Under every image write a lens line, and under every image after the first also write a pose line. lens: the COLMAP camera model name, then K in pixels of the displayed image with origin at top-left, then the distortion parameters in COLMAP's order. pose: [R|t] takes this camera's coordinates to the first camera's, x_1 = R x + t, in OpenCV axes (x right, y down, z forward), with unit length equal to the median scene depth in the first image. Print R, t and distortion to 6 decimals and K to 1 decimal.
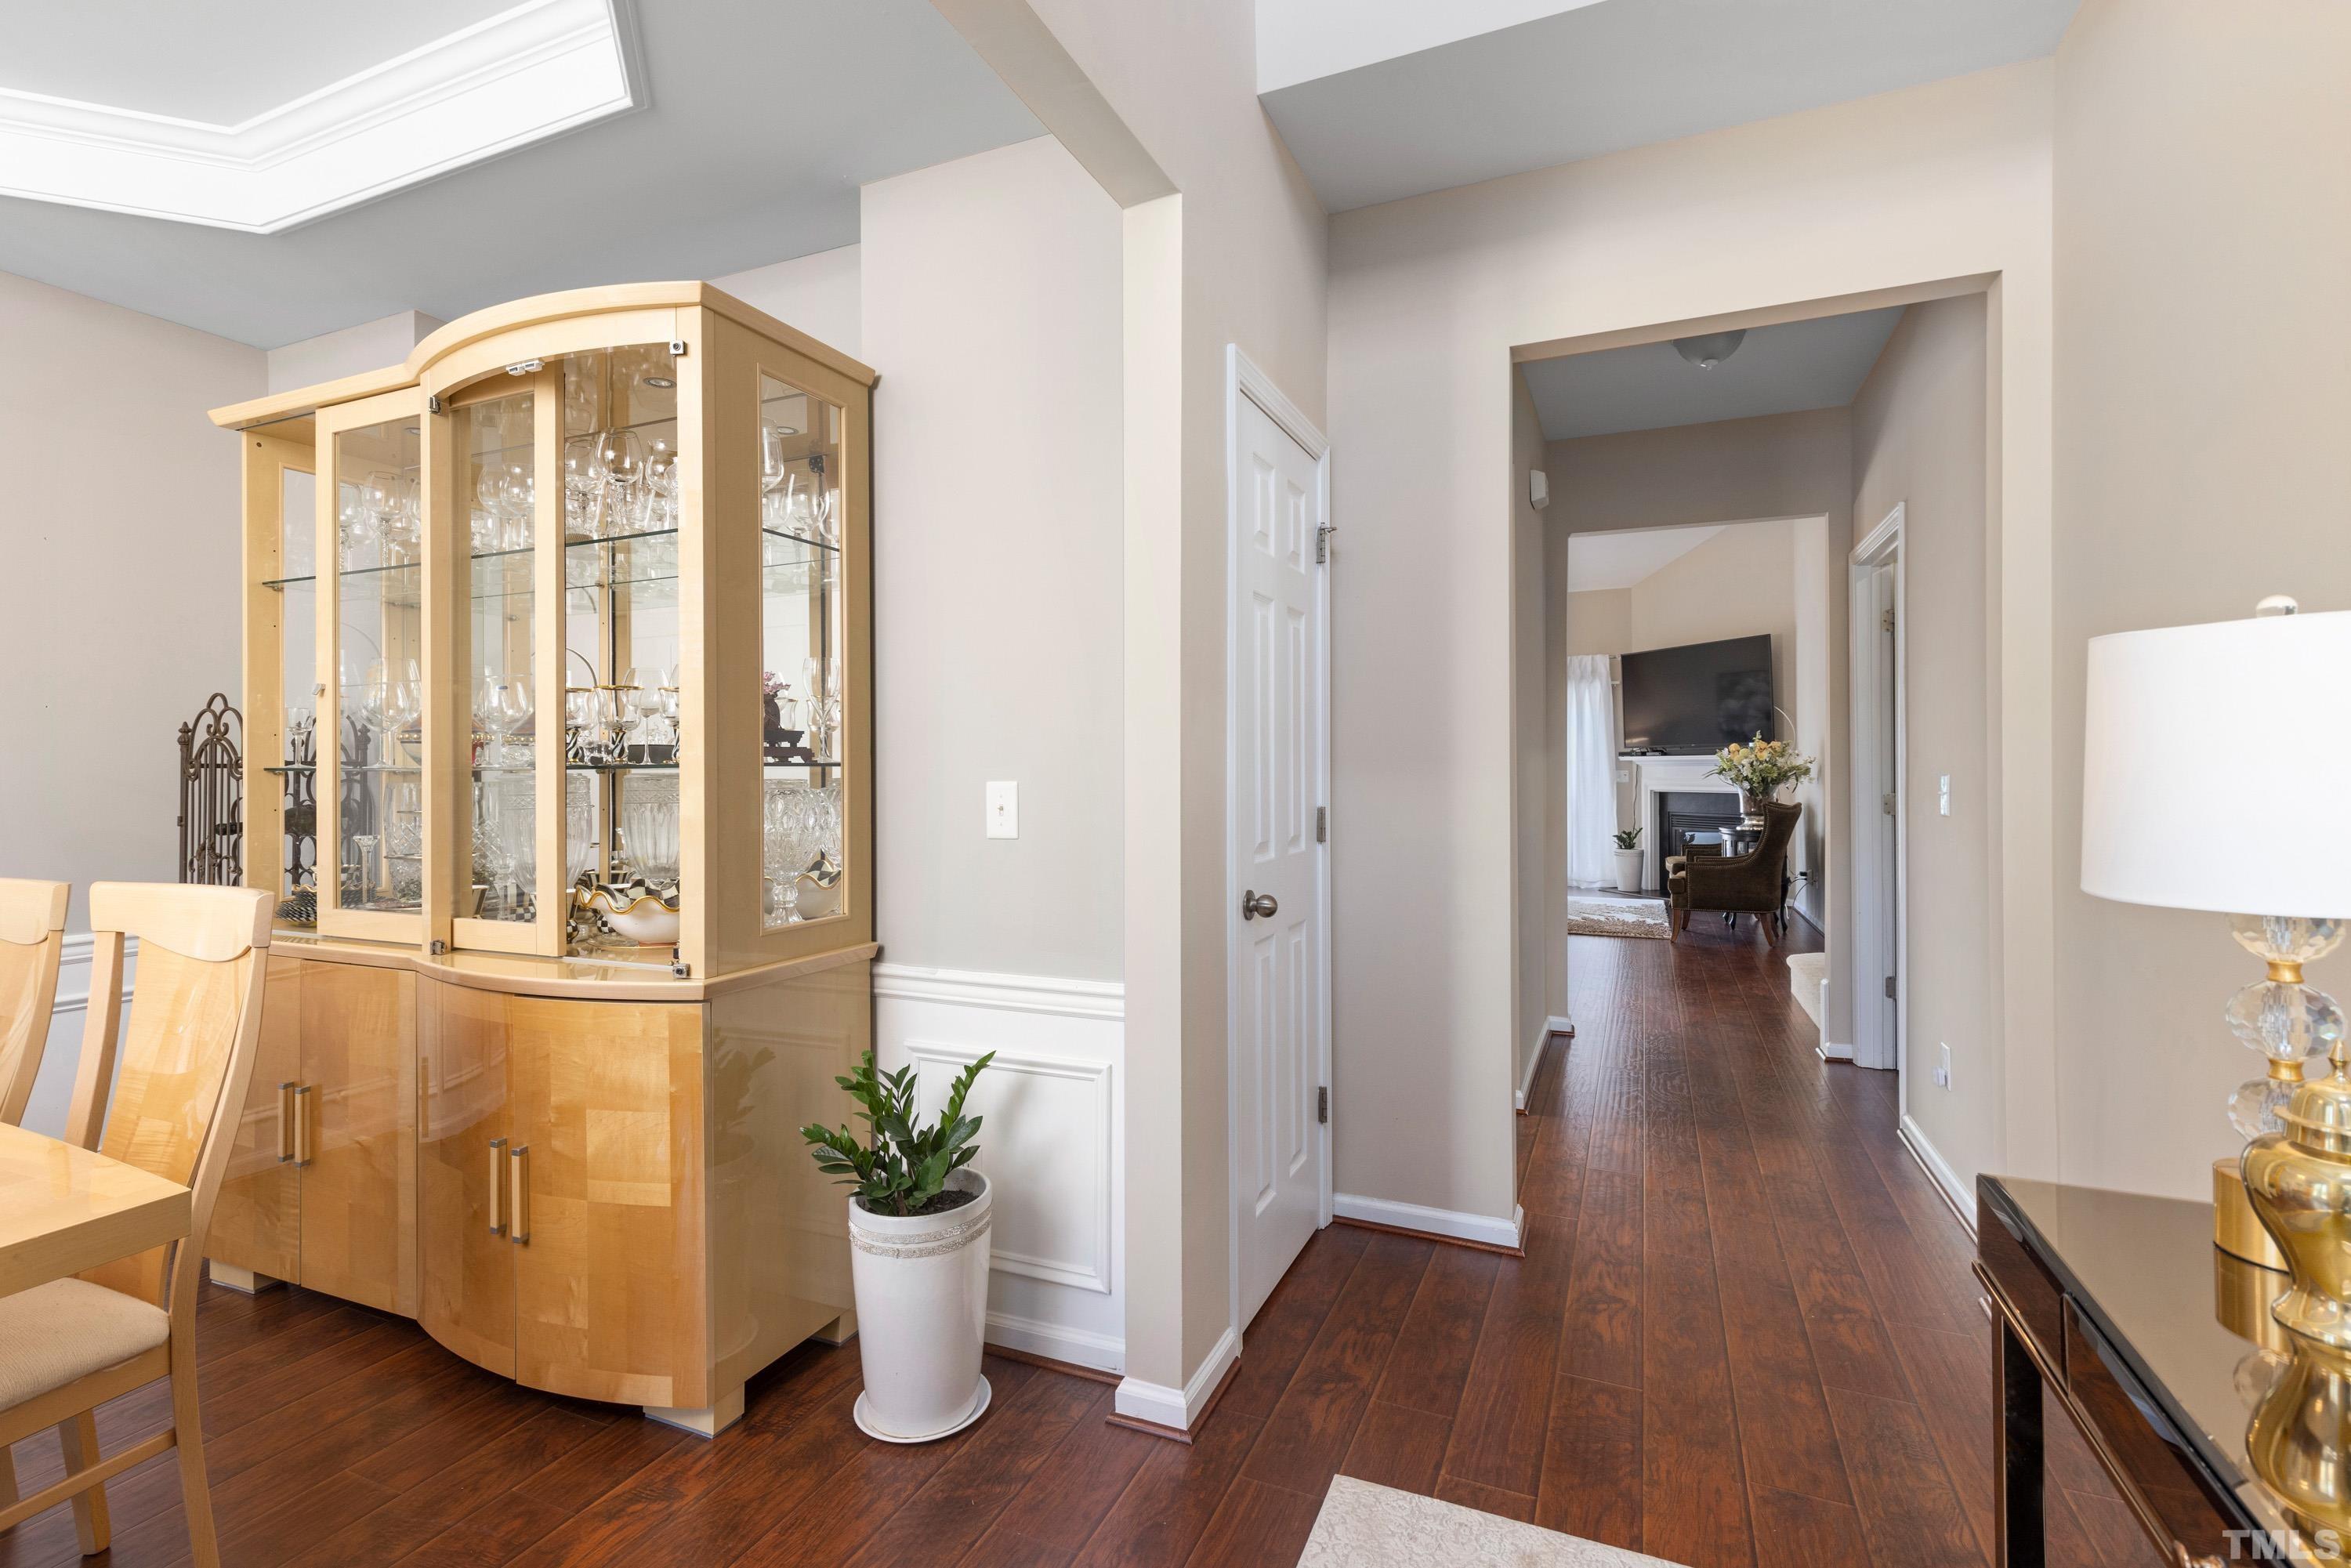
lens RADIAL K [[1073.7, 0, 1175.6], [0, 1073.7, 775.0], [0, 0, 1]] dist [-0.000426, -0.000886]
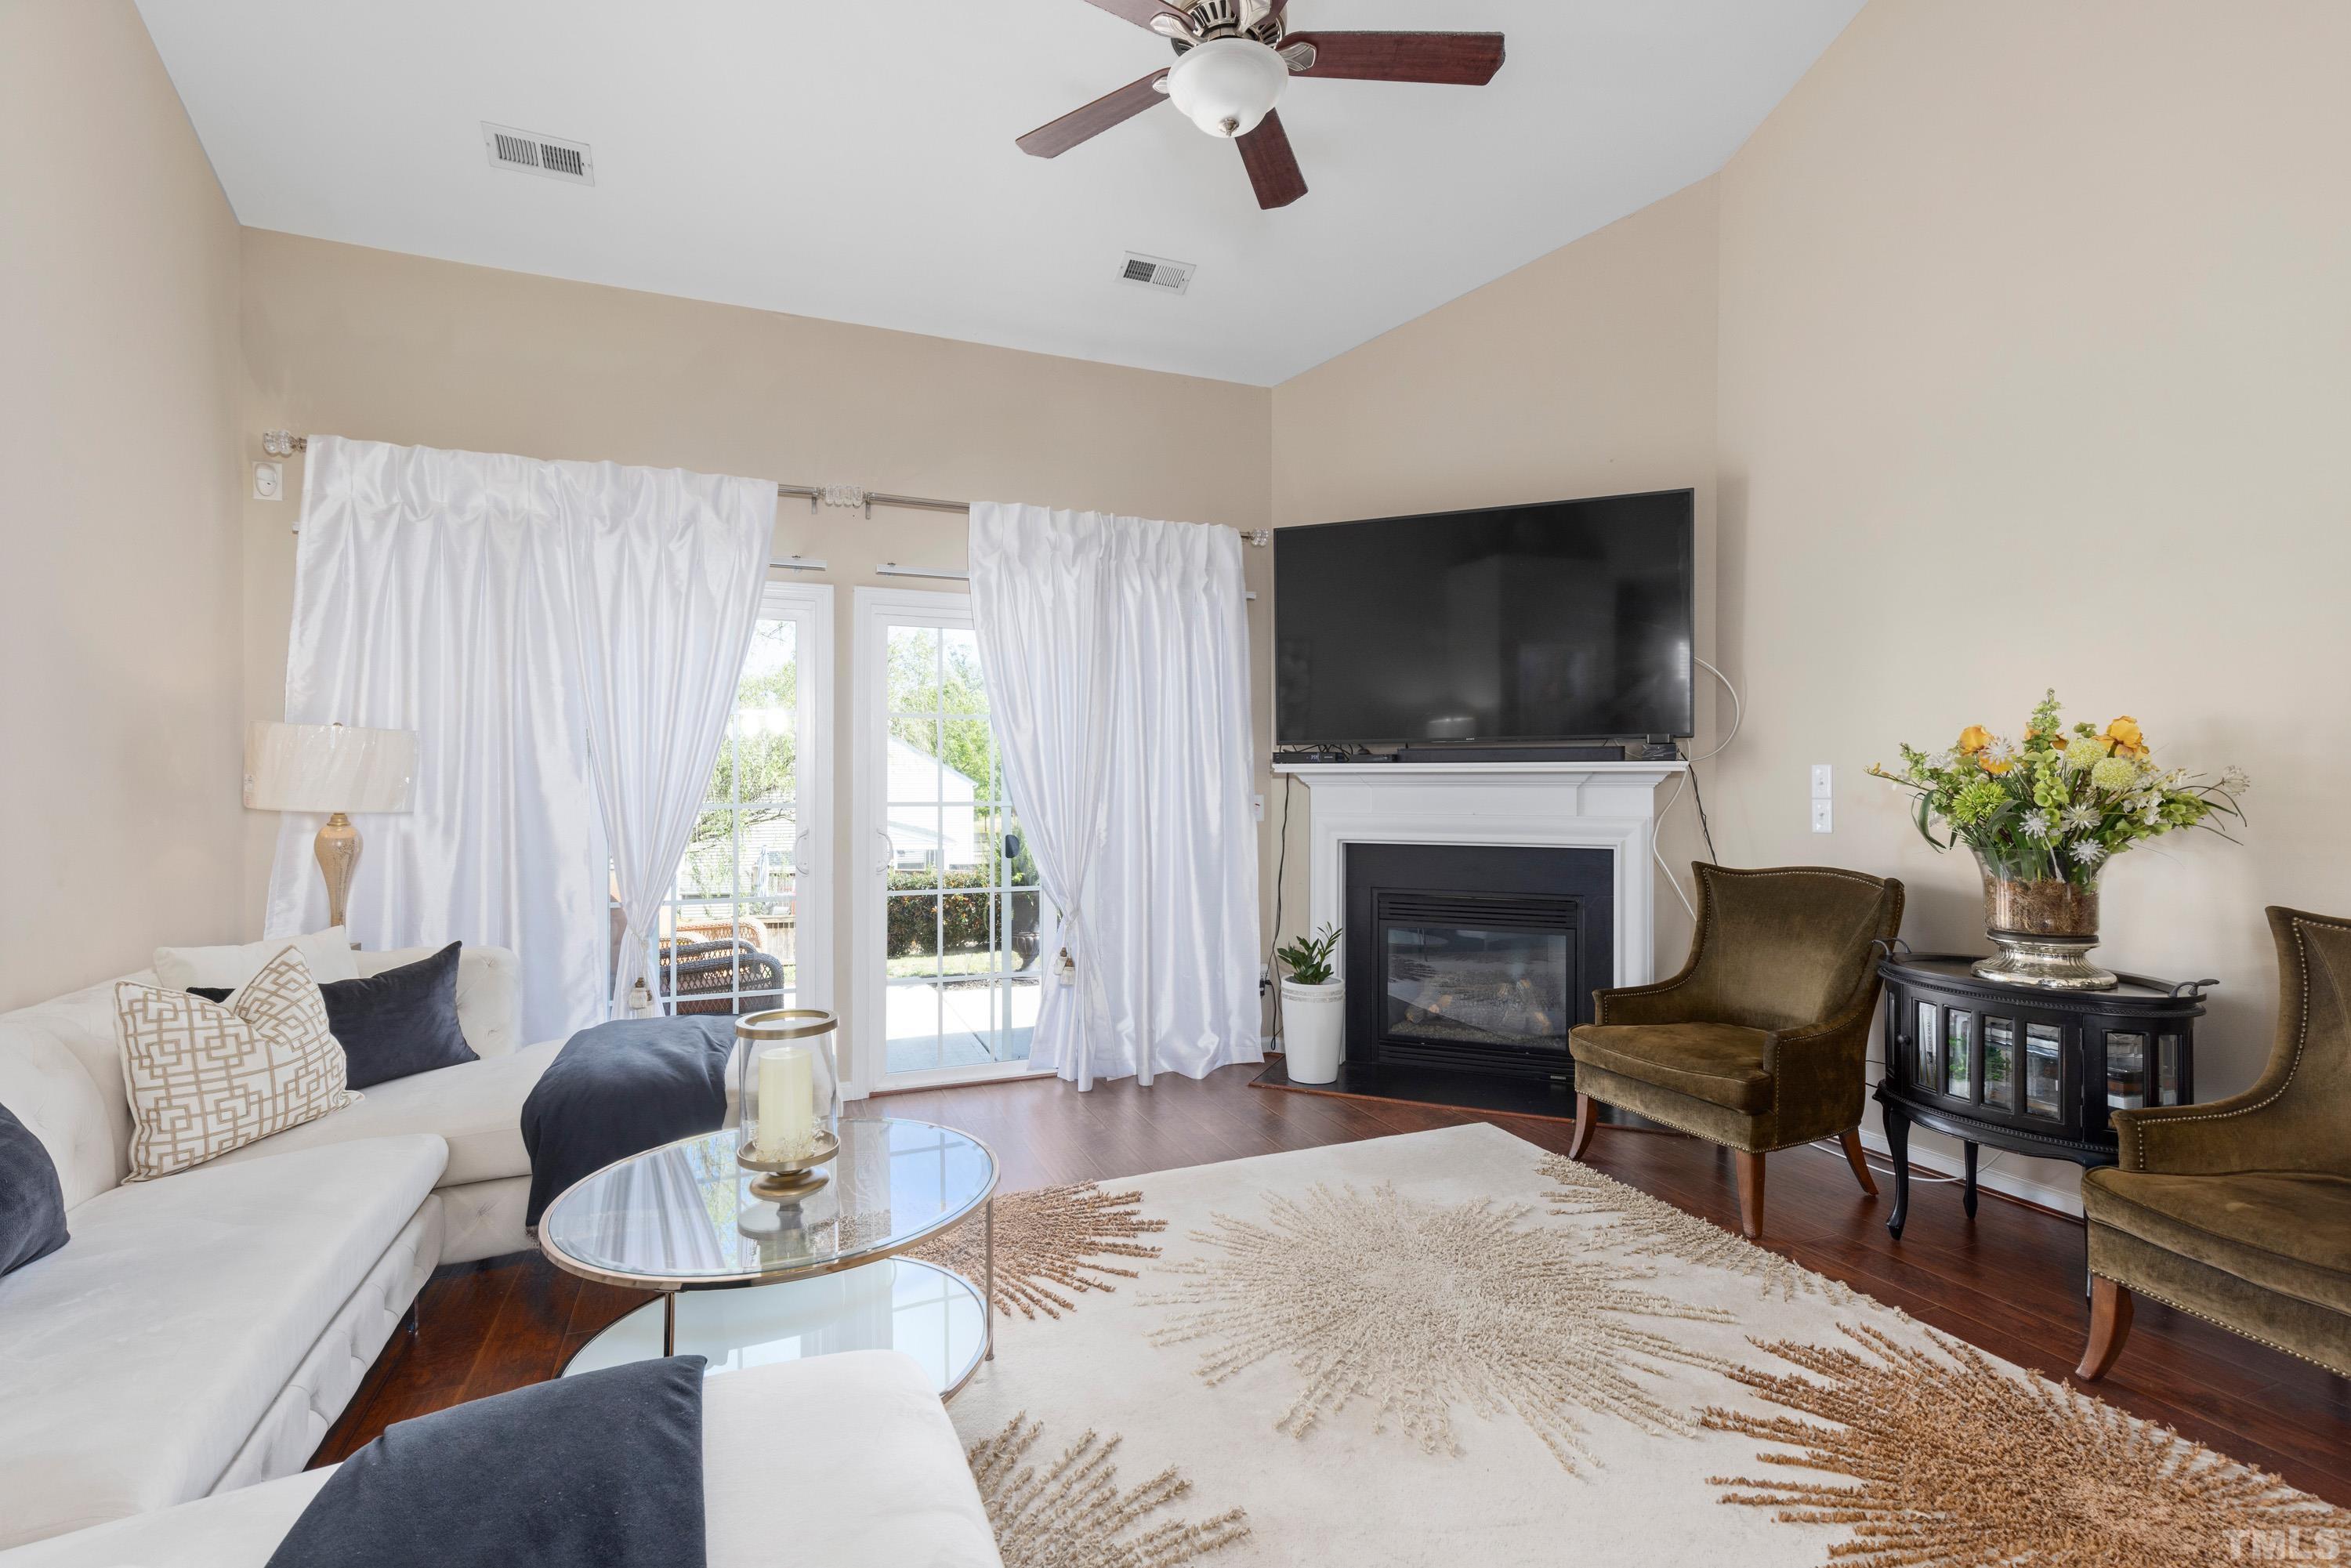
lens RADIAL K [[1073.7, 0, 1220.6], [0, 1073.7, 797.1], [0, 0, 1]] dist [-0.000426, -0.000886]
pose [[0.694021, -0.006003, 0.719930, 0.107385], [0.001308, 0.999974, 0.007078, -0.008803], [-0.719954, -0.003970, 0.694011, 0.880984]]
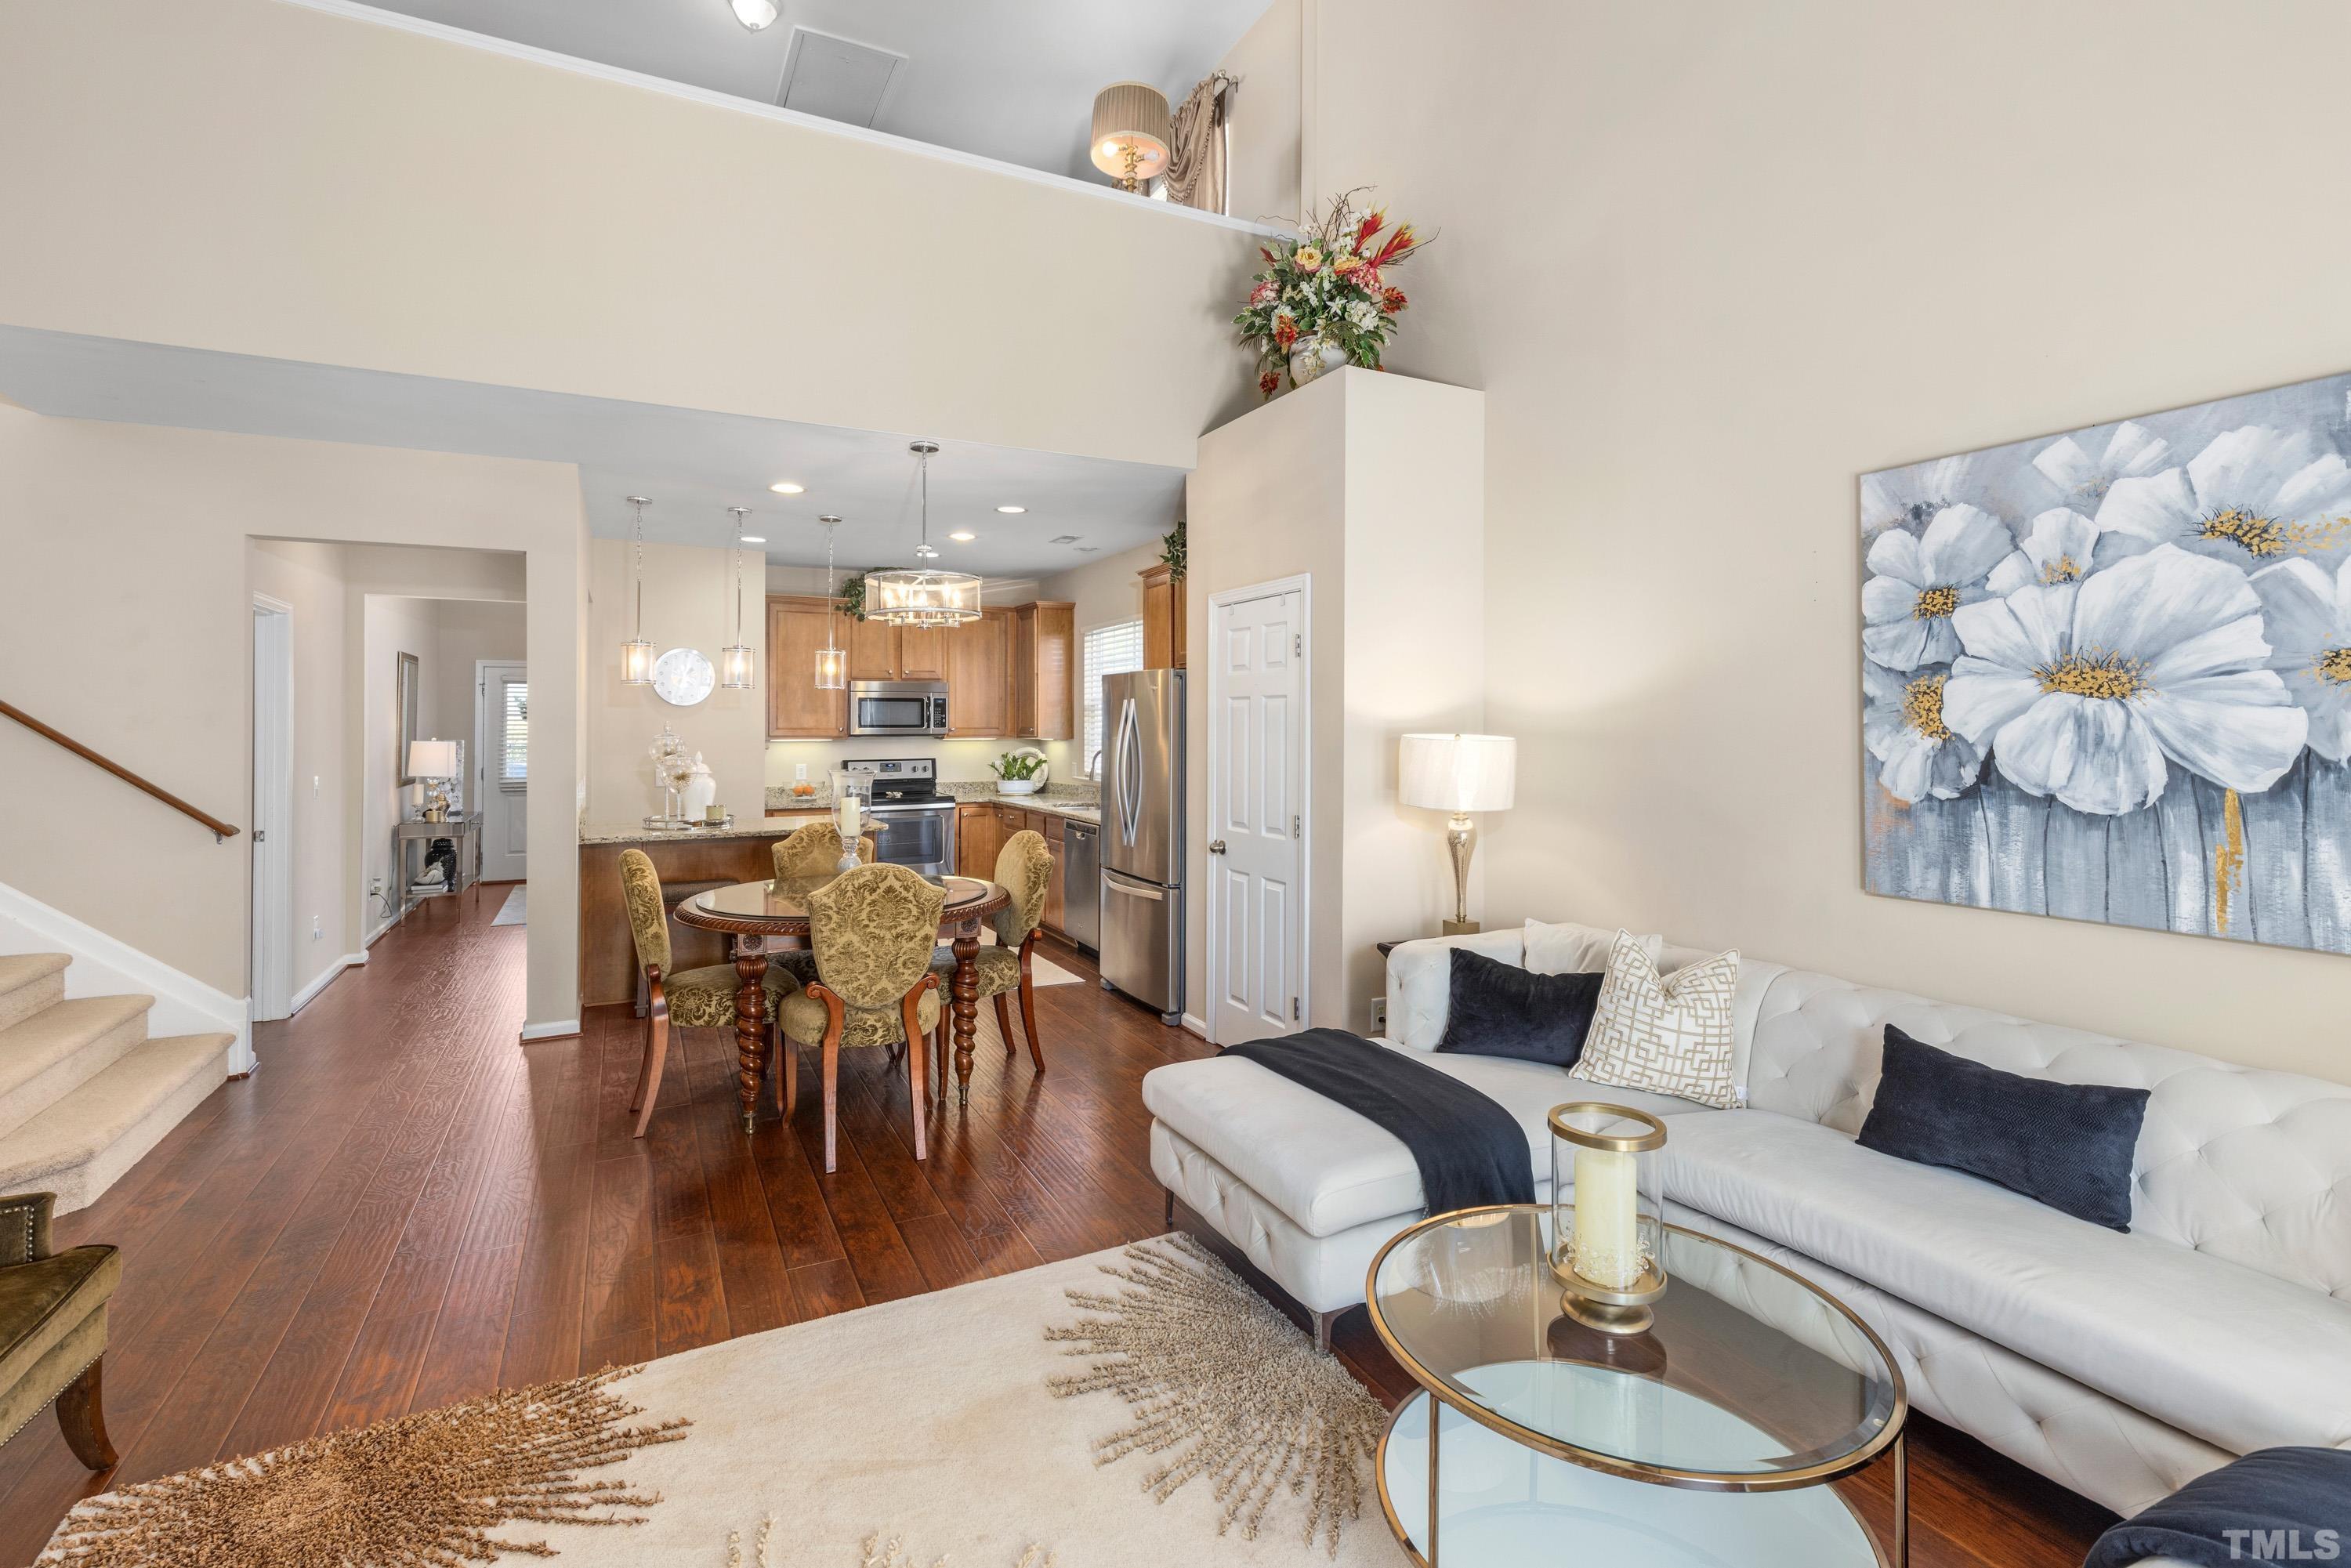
lens RADIAL K [[1142.4, 0, 1223.3], [0, 1142.4, 719.0], [0, 0, 1]] dist [0.002177, 0.000136]
pose [[-0.637725, 0.005459, -0.770245, 0.427118], [0.000495, 0.999978, 0.006678, -0.038441], [0.770264, 0.003878, -0.637714, 1.195946]]
